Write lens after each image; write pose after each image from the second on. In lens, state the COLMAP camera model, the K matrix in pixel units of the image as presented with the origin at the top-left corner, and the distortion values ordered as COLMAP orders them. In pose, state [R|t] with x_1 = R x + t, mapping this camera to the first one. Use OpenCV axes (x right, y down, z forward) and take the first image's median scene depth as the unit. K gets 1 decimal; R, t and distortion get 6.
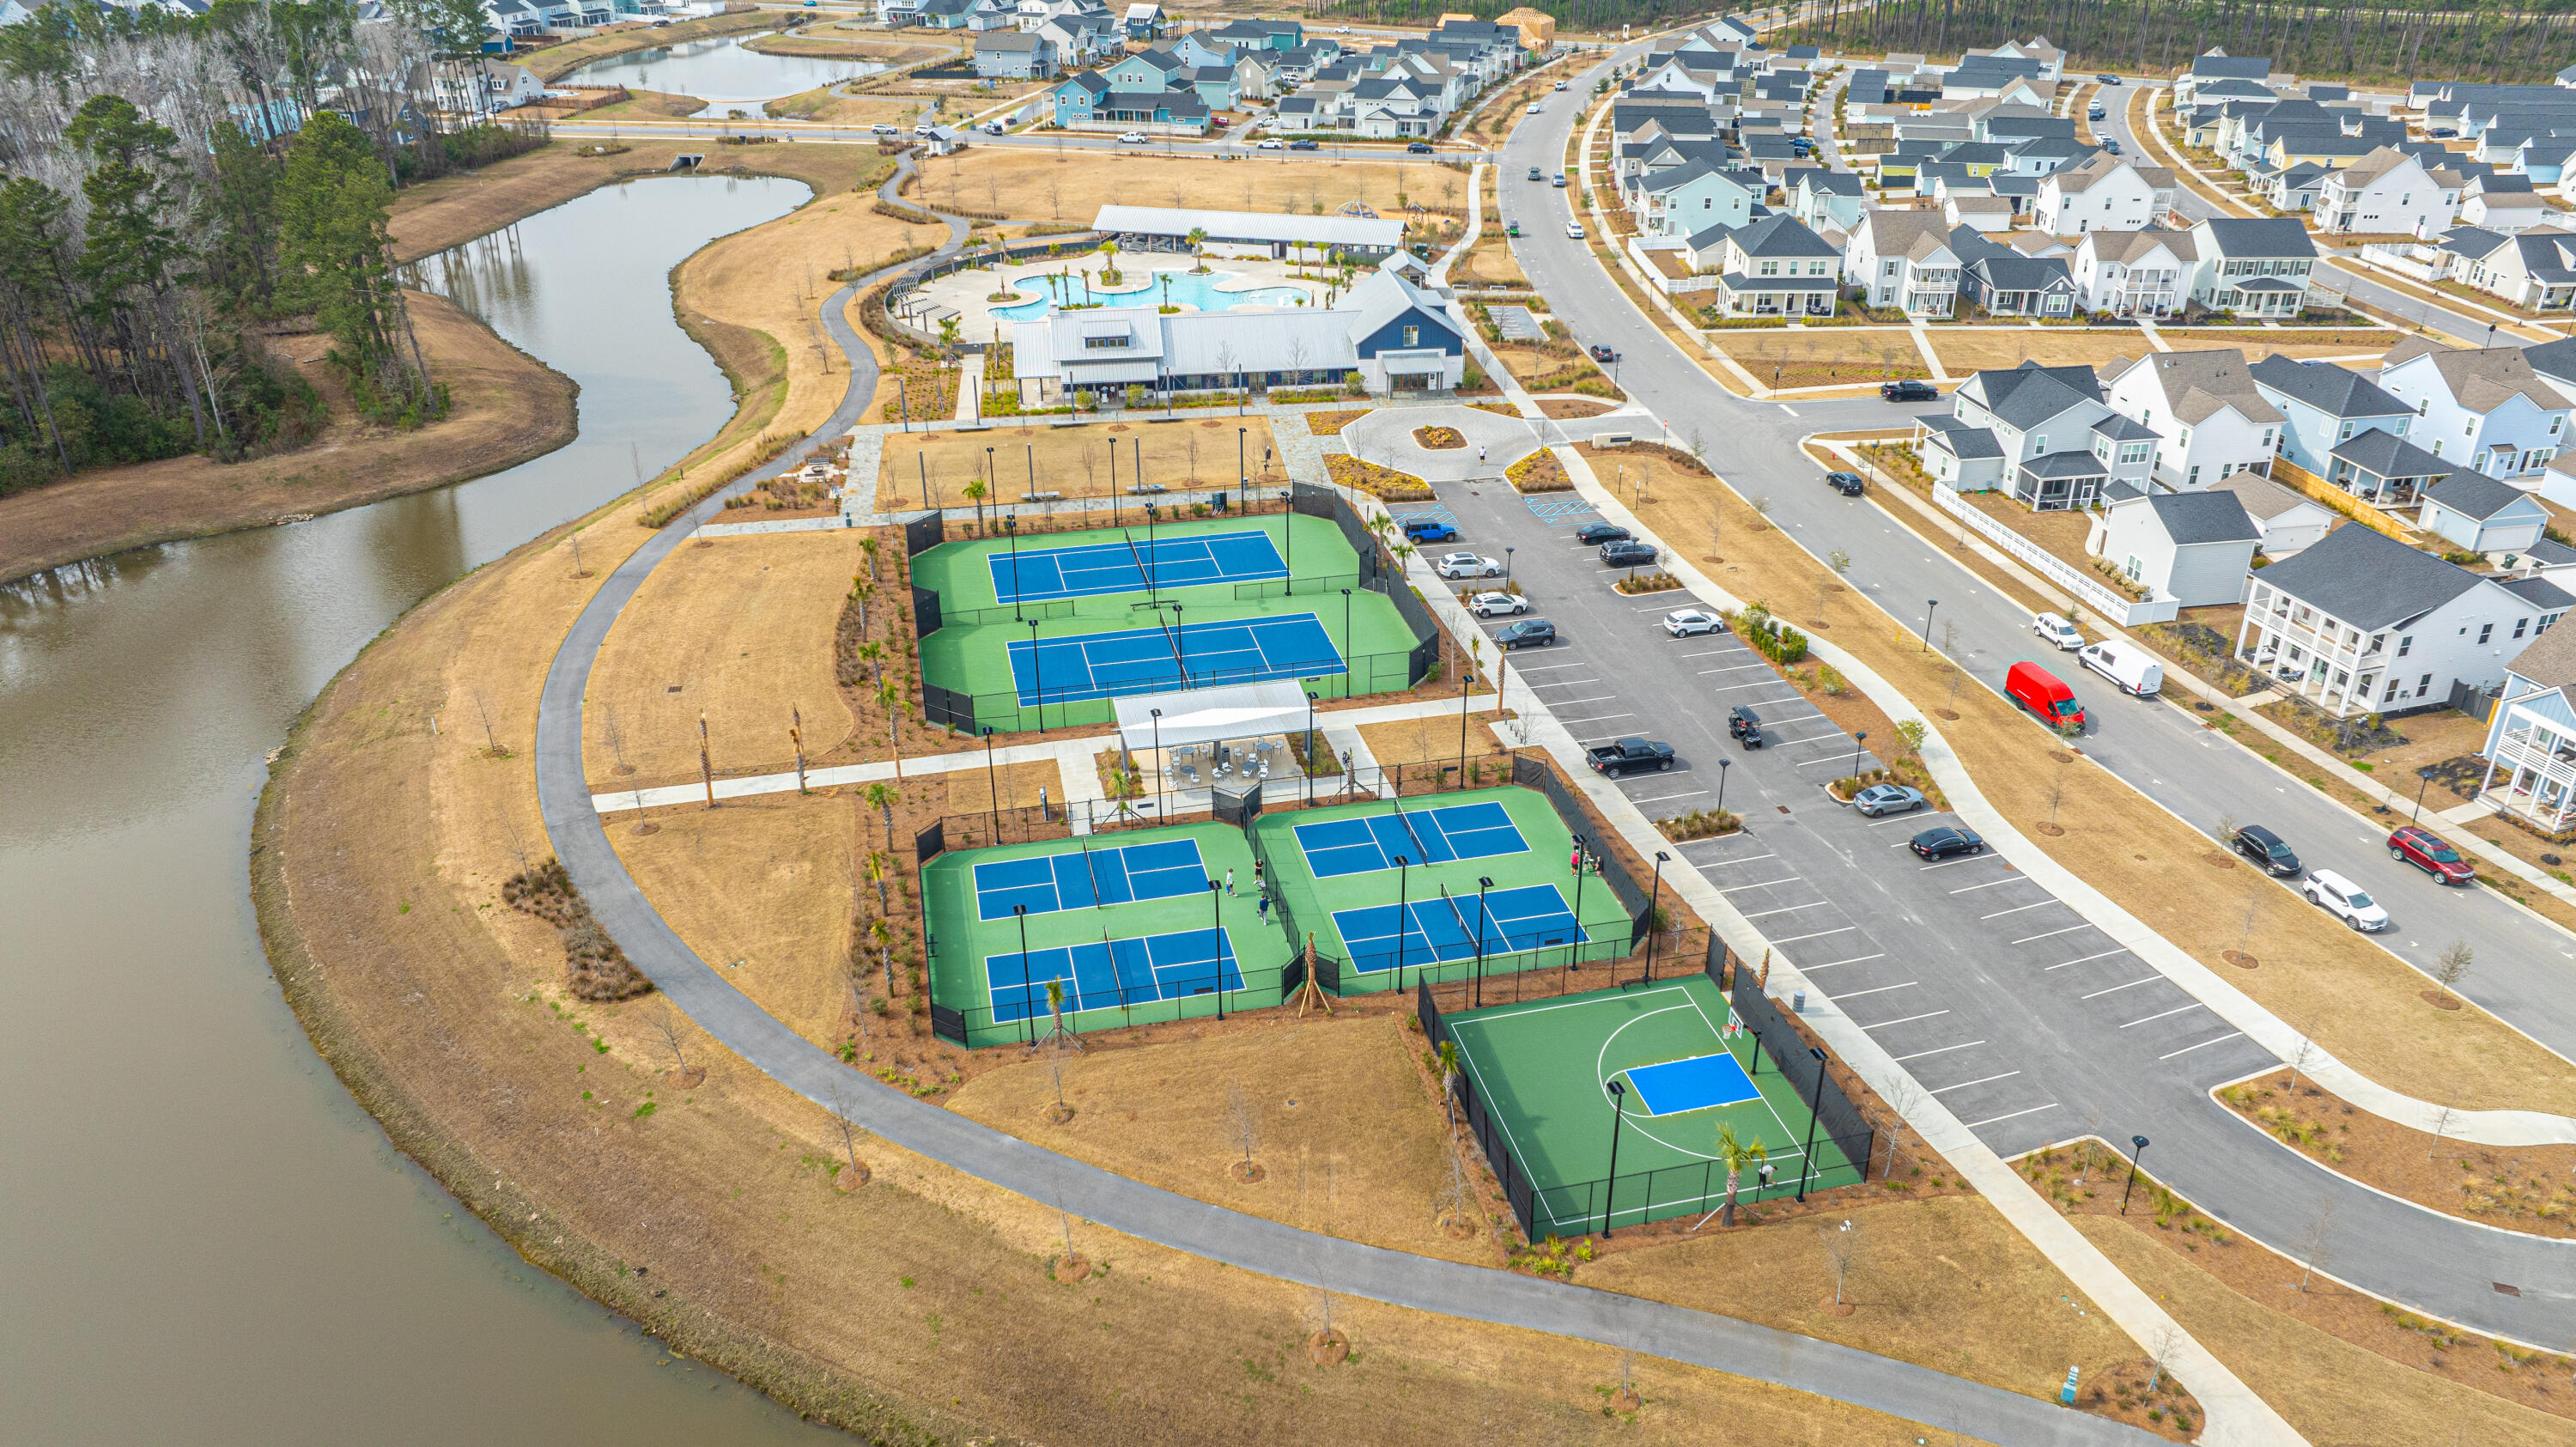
lens RADIAL K [[1827.5, 0, 1288.0], [0, 1827.5, 723.5], [0, 0, 1]] dist [-0.024526, -0.000428]
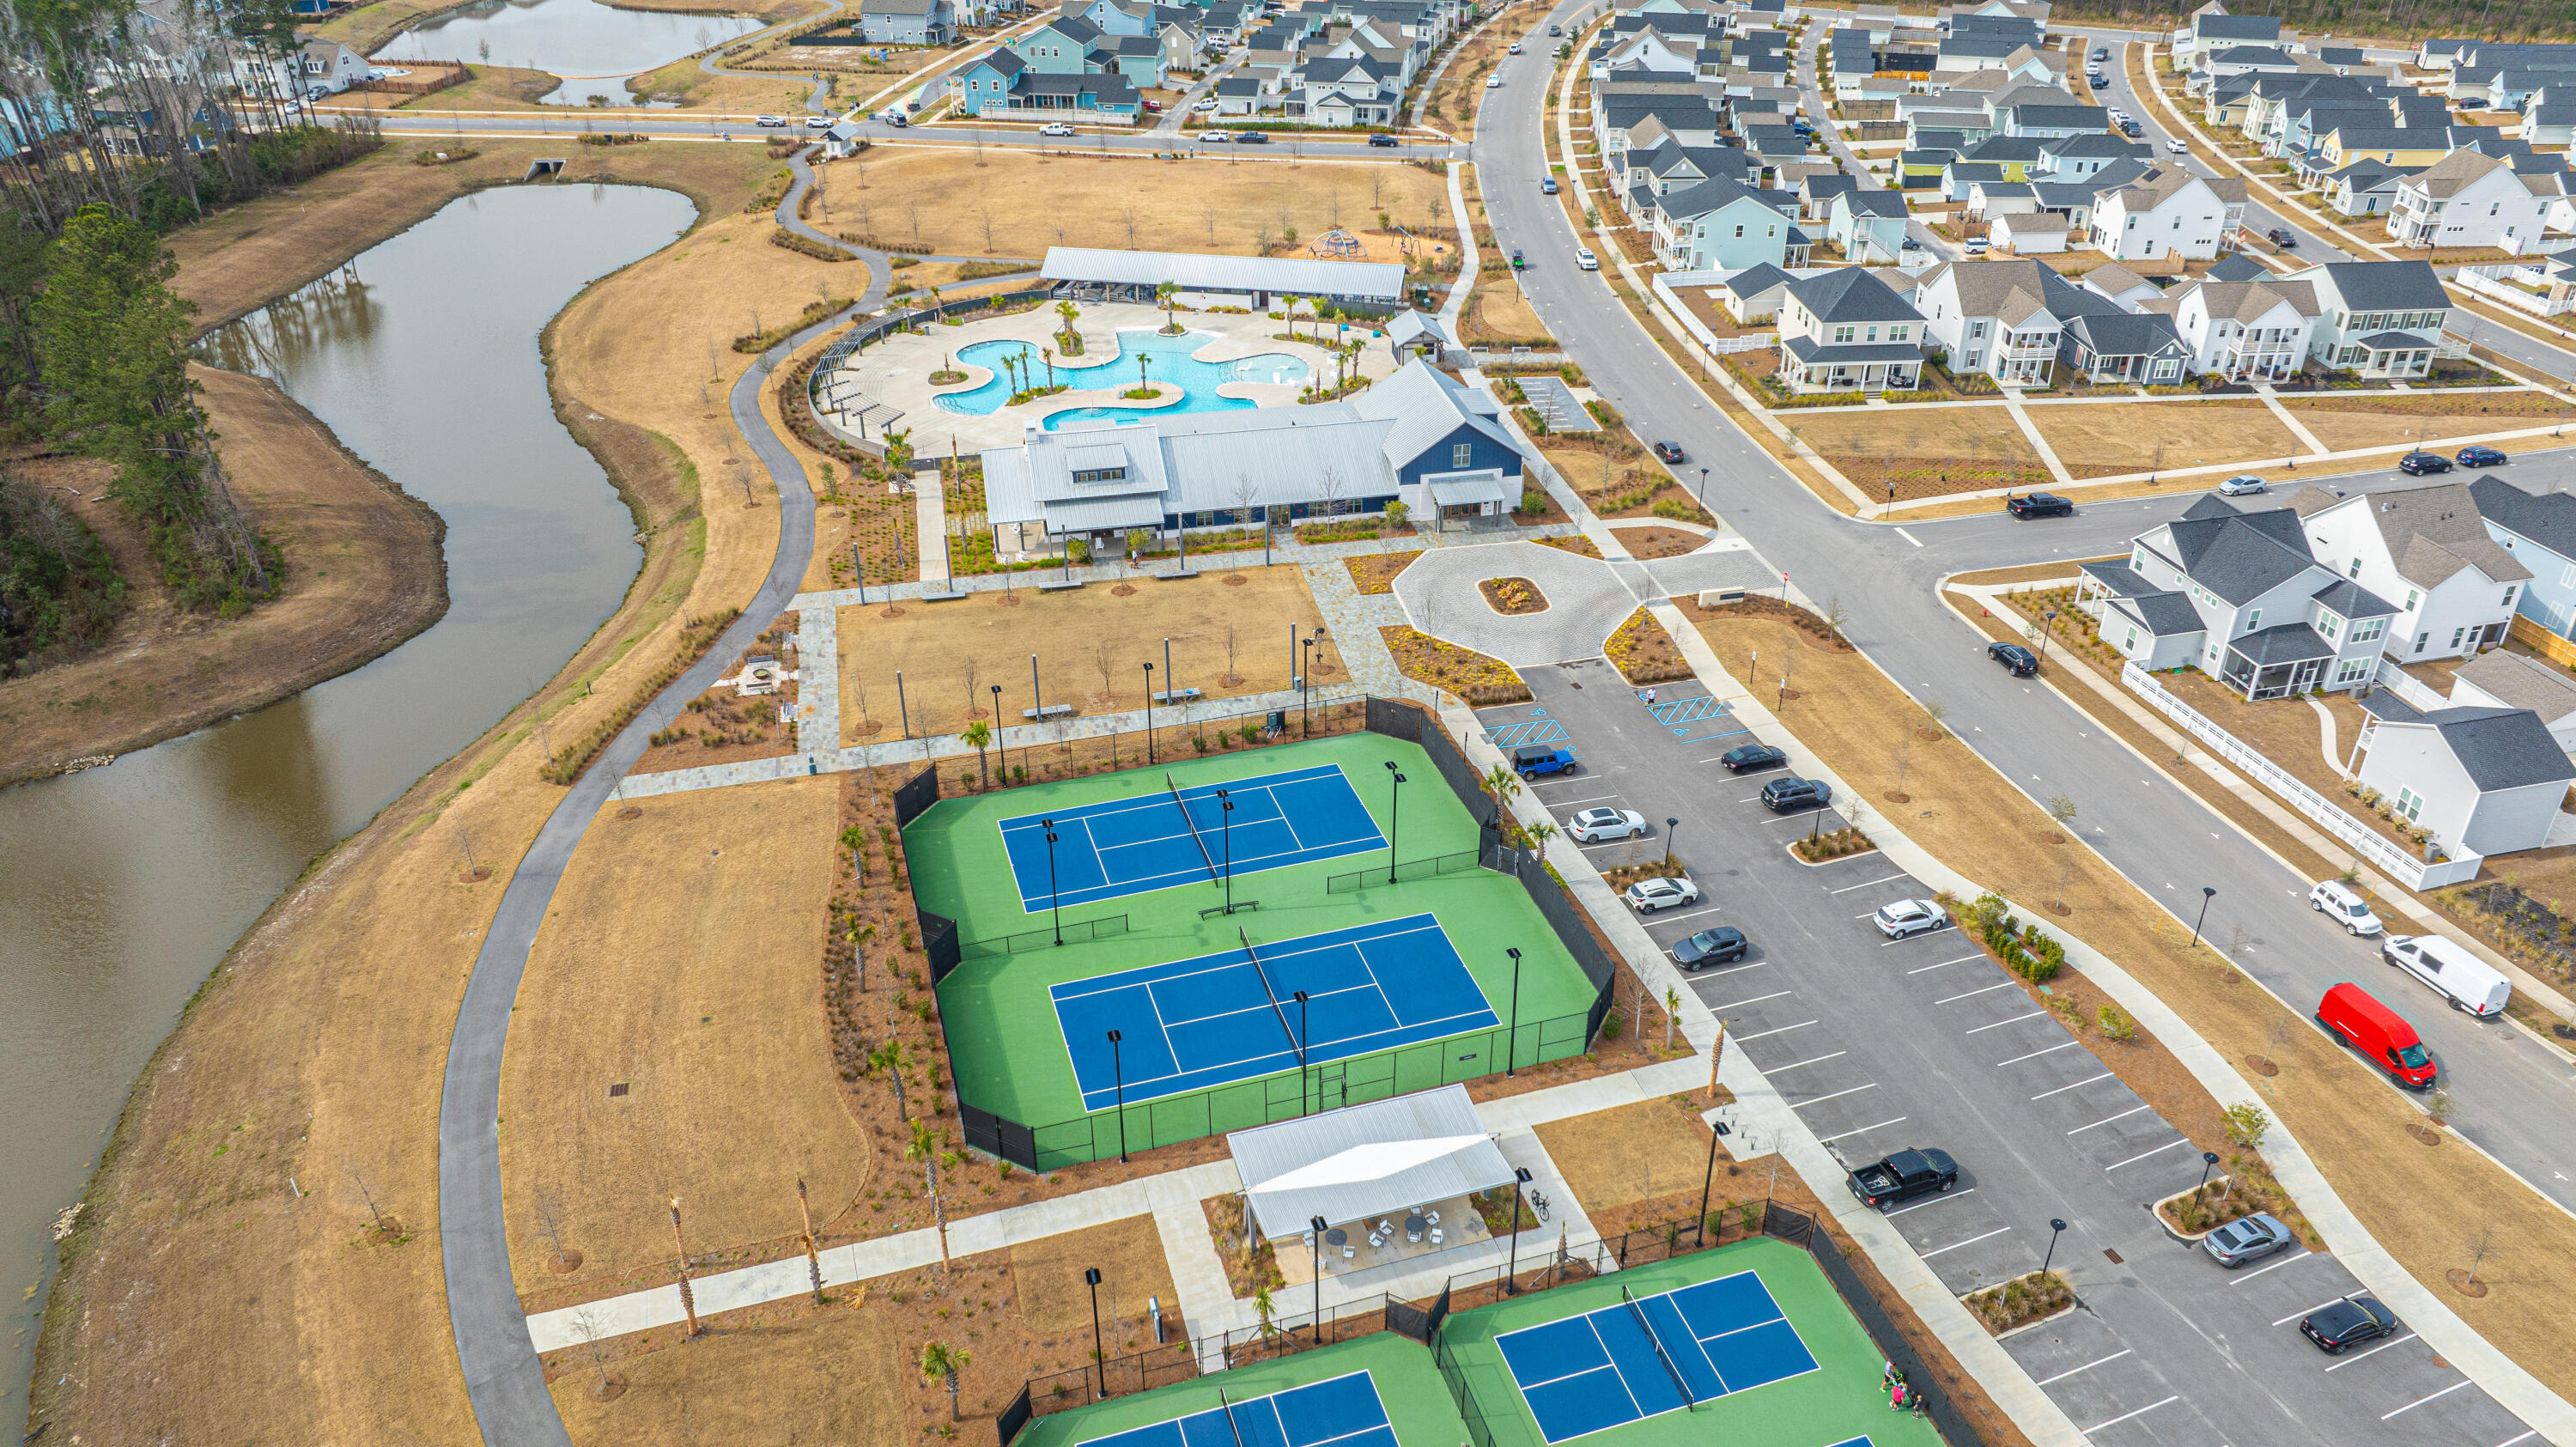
lens RADIAL K [[1821.4, 0, 1288.0], [0, 1821.4, 723.5], [0, 0, 1]] dist [-0.043049, 0.044980]
pose [[0.997185, -0.037039, 0.065198, -0.072825], [0.033138, 0.997653, 0.059921, -0.145240], [-0.067264, -0.057592, 0.996072, 0.170718]]
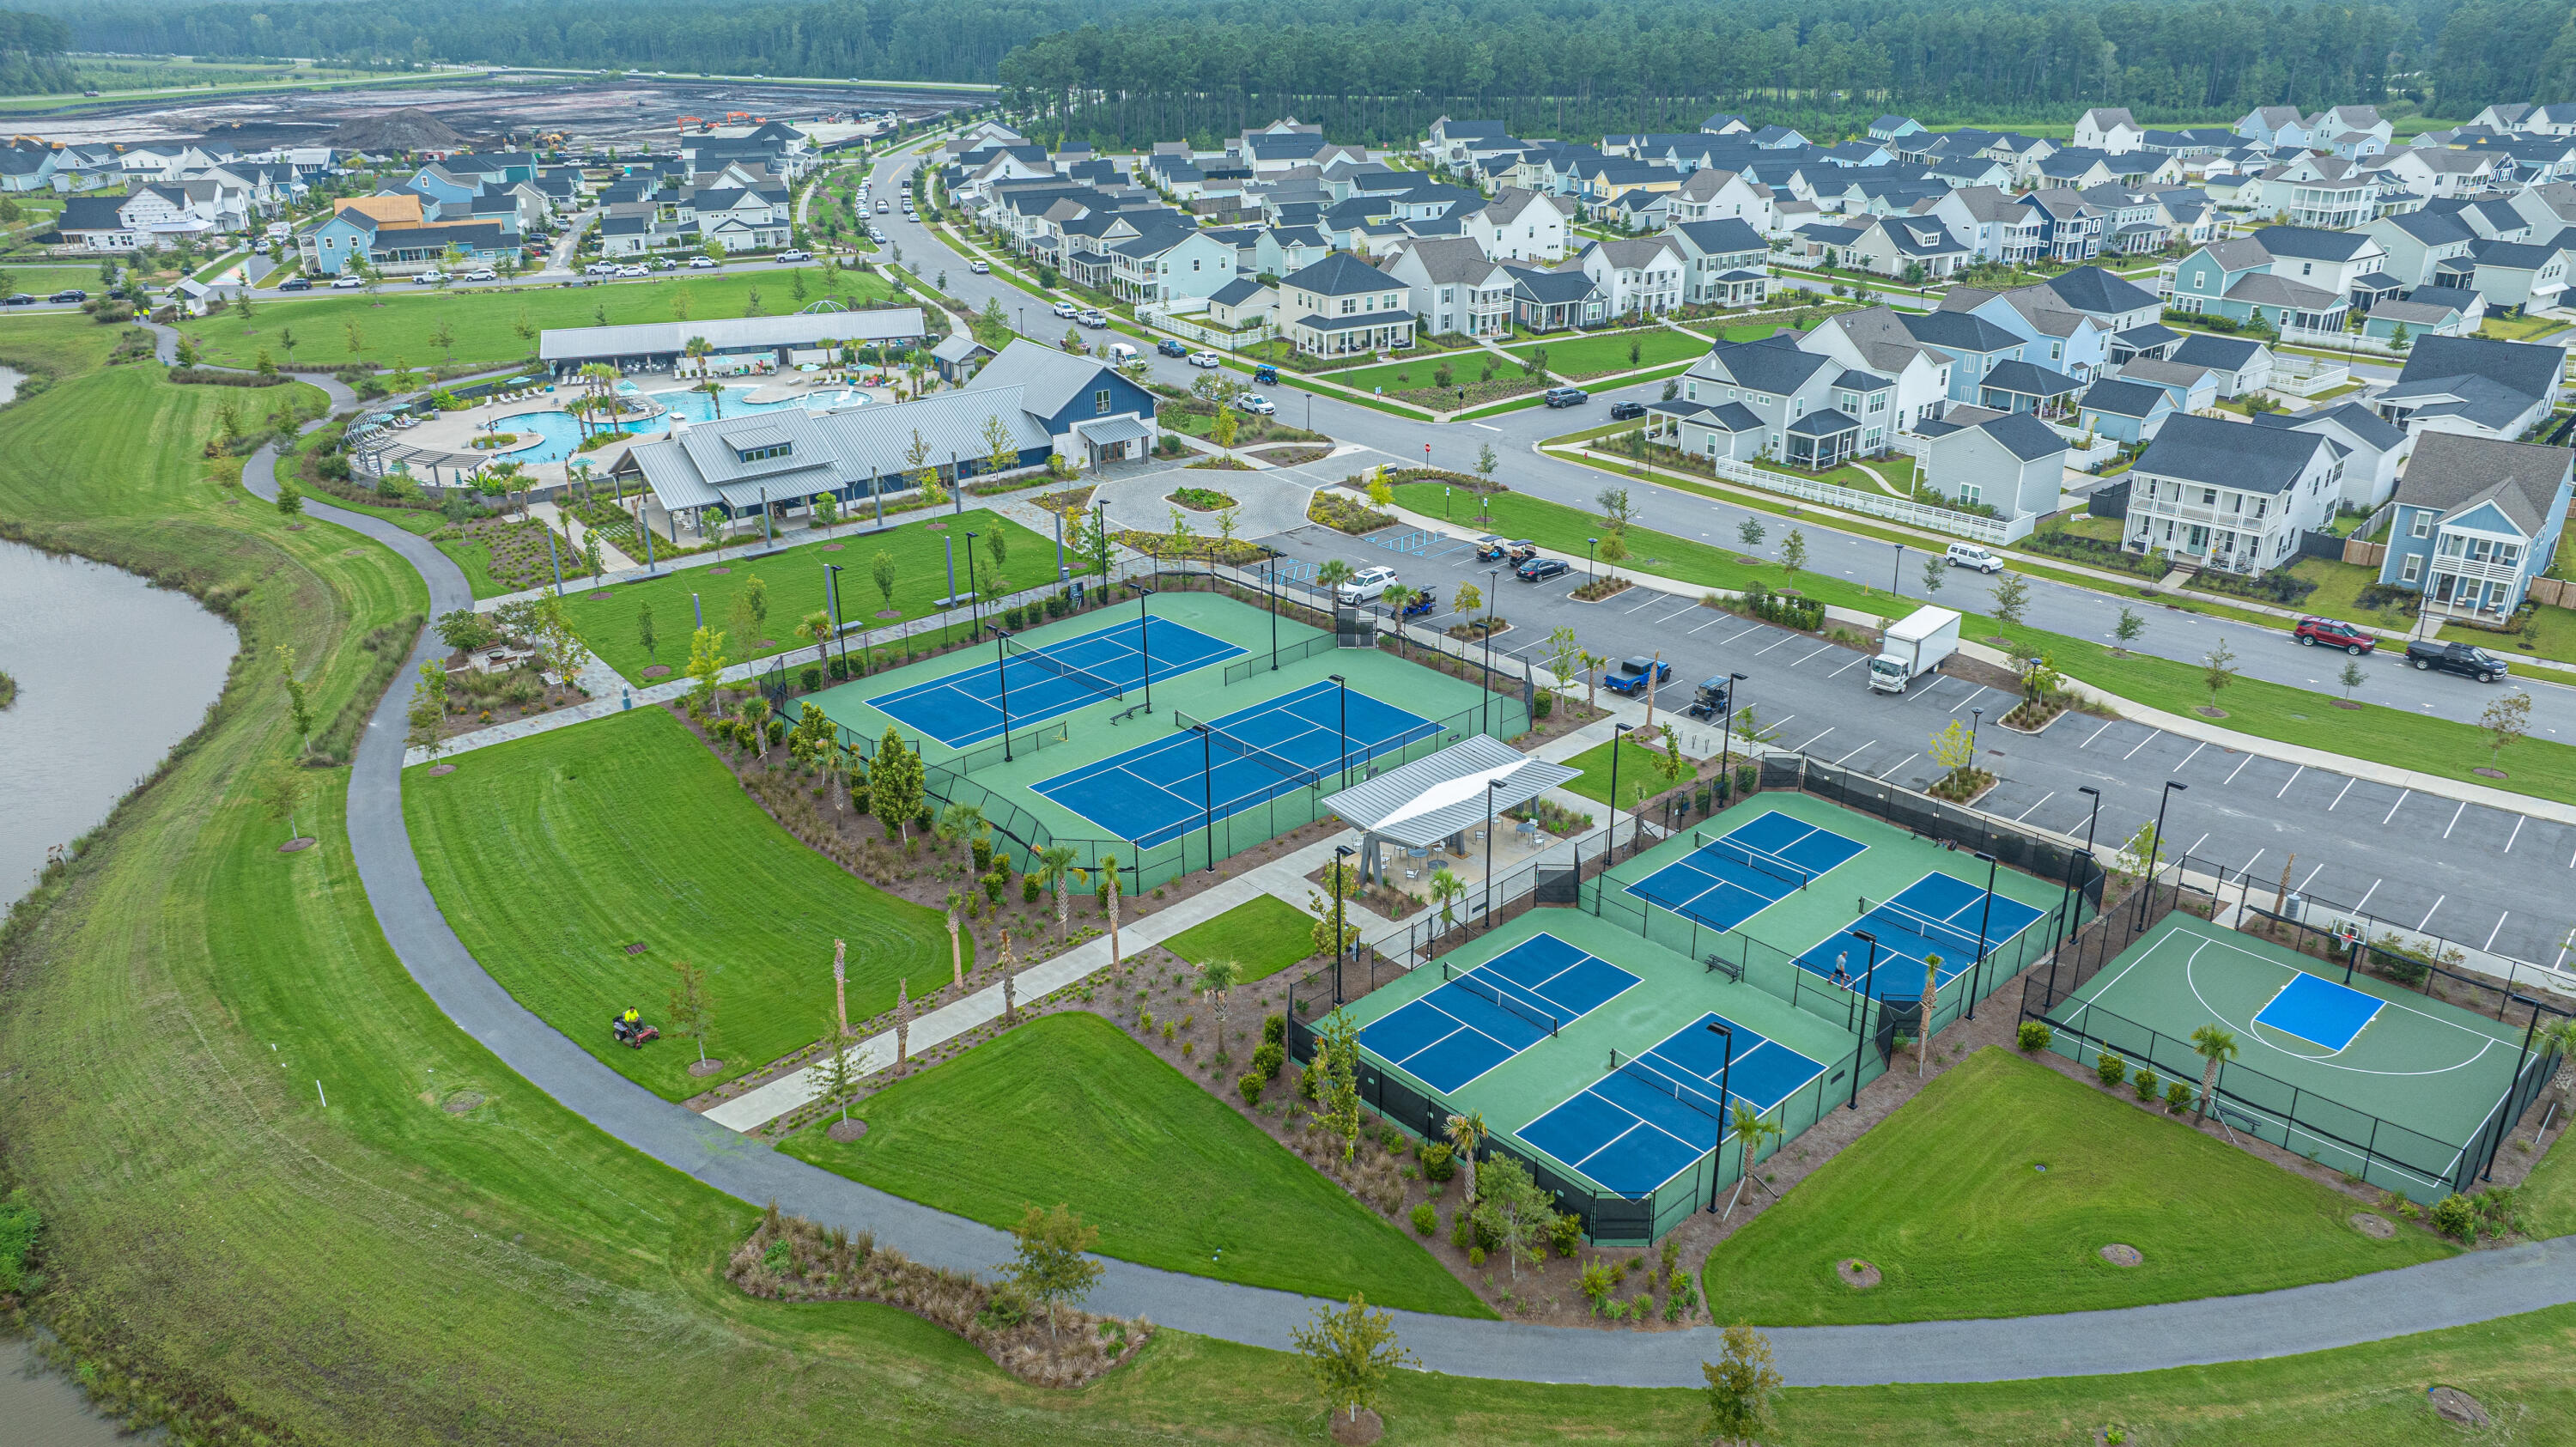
lens RADIAL K [[1827.5, 0, 1288.0], [0, 1827.5, 723.5], [0, 0, 1]] dist [-0.024526, -0.000428]
pose [[0.867845, -0.197179, 0.456032, -0.295766], [0.232800, 0.972261, -0.022641, -0.019643], [-0.438918, 0.125813, 0.889675, 0.195571]]
